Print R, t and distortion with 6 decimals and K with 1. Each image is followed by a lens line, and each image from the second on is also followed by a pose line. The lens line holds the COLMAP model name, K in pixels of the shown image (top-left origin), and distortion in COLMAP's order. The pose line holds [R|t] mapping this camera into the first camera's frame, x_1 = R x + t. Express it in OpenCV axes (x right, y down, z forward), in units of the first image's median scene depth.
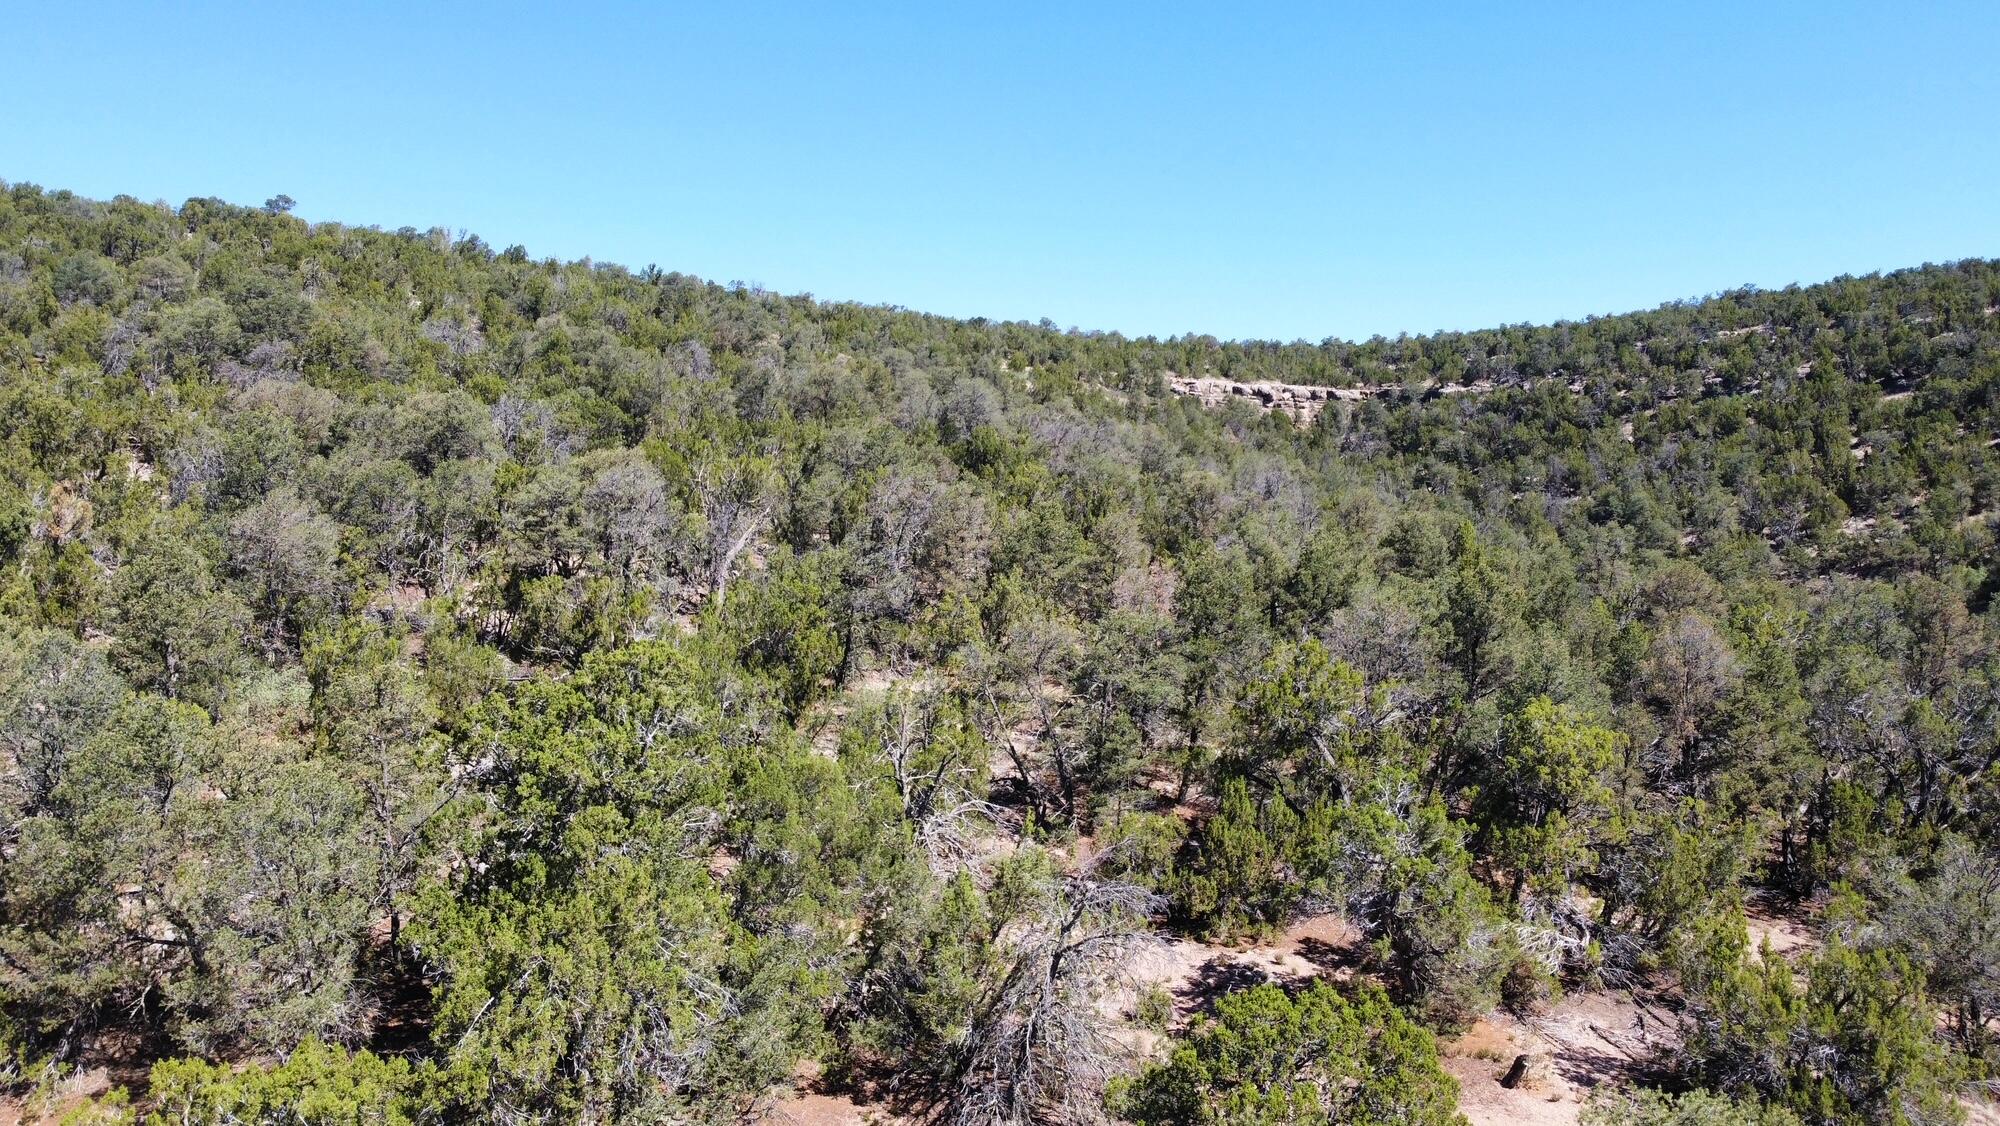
lens RADIAL K [[1514.1, 0, 1006.2], [0, 1514.1, 556.7], [0, 0, 1]] dist [-0.006100, -0.005296]
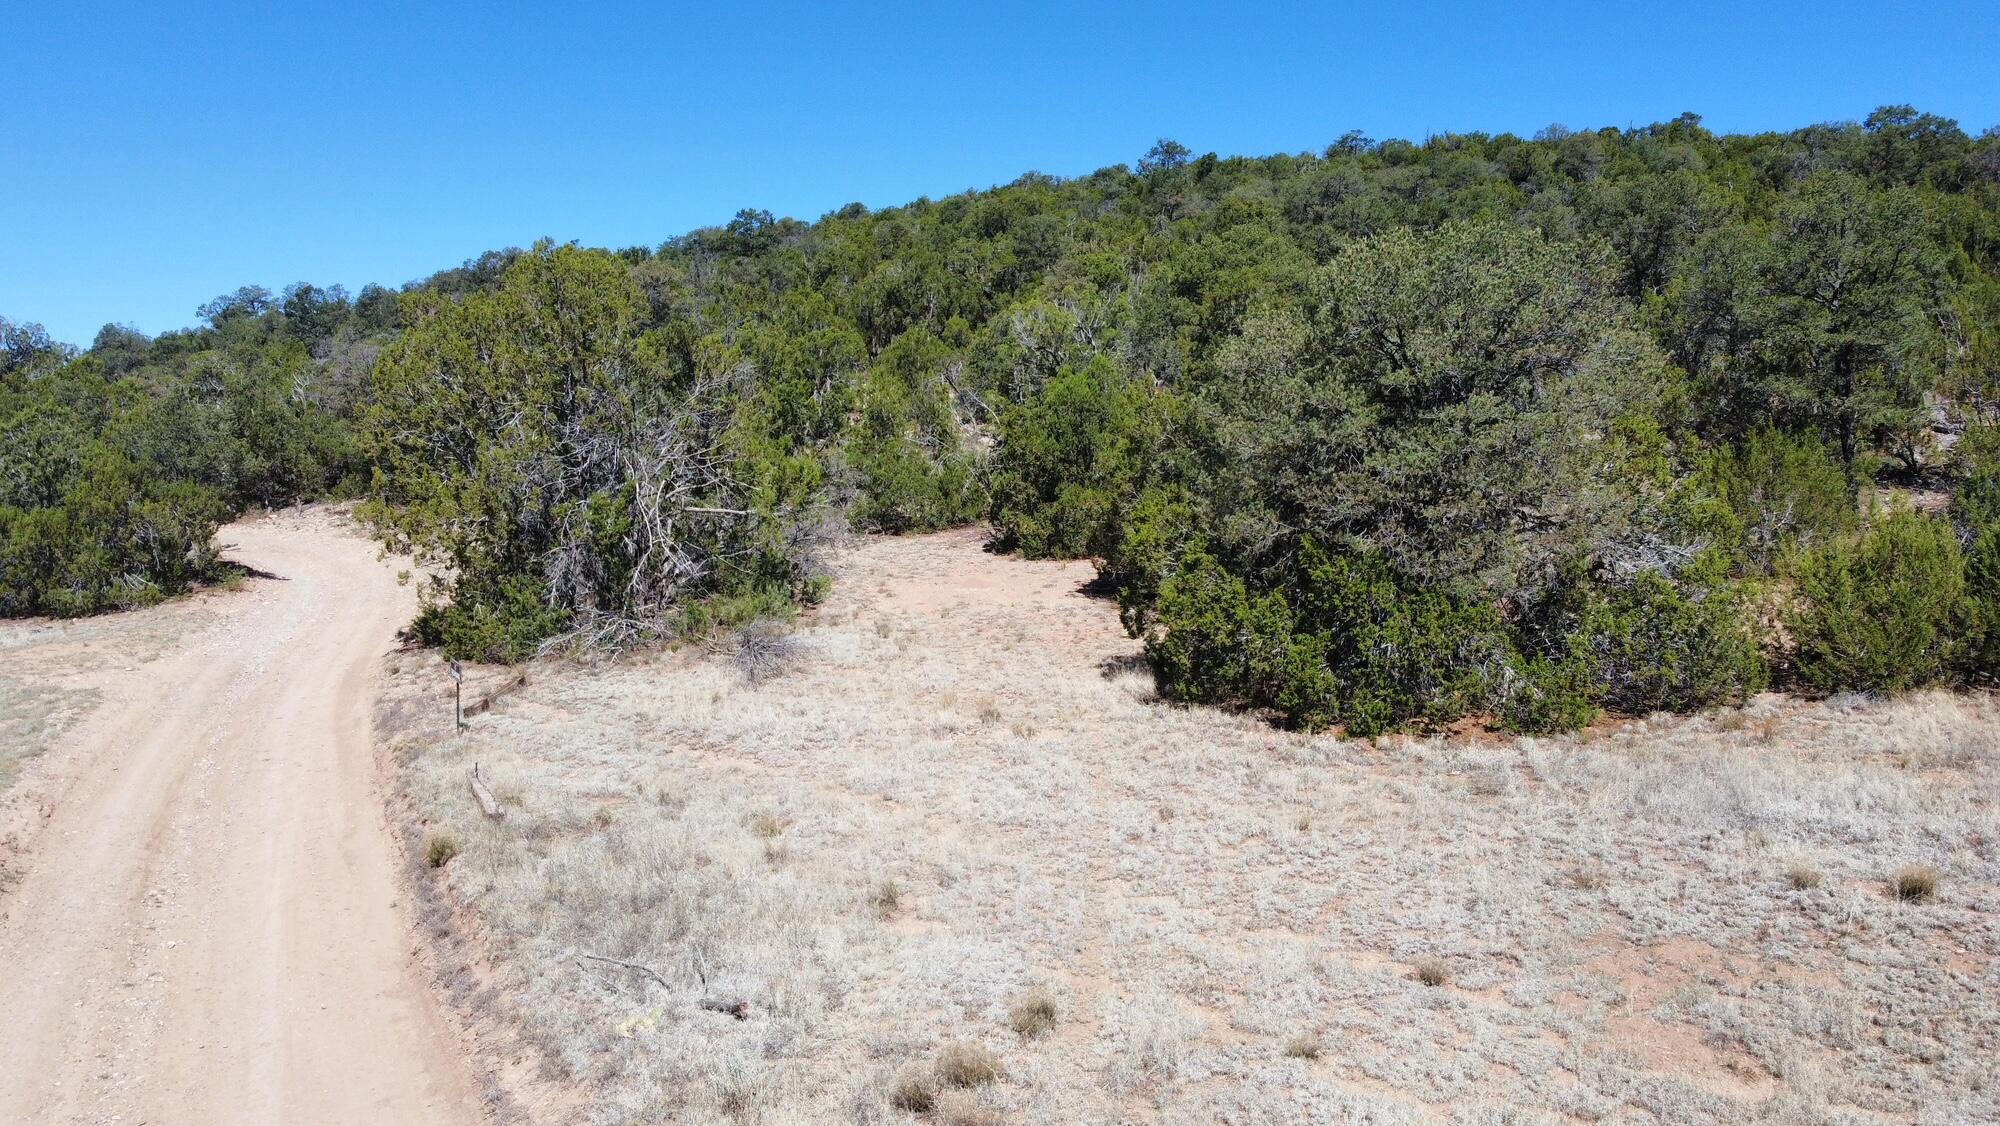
lens RADIAL K [[1514.1, 0, 1006.2], [0, 1514.1, 556.7], [0, 0, 1]] dist [-0.006100, -0.005296]
pose [[0.737028, 0.012166, -0.675753, -0.088380], [-0.006337, 0.999918, 0.011092, 0.036760], [0.675833, -0.003893, 0.737045, -0.044452]]
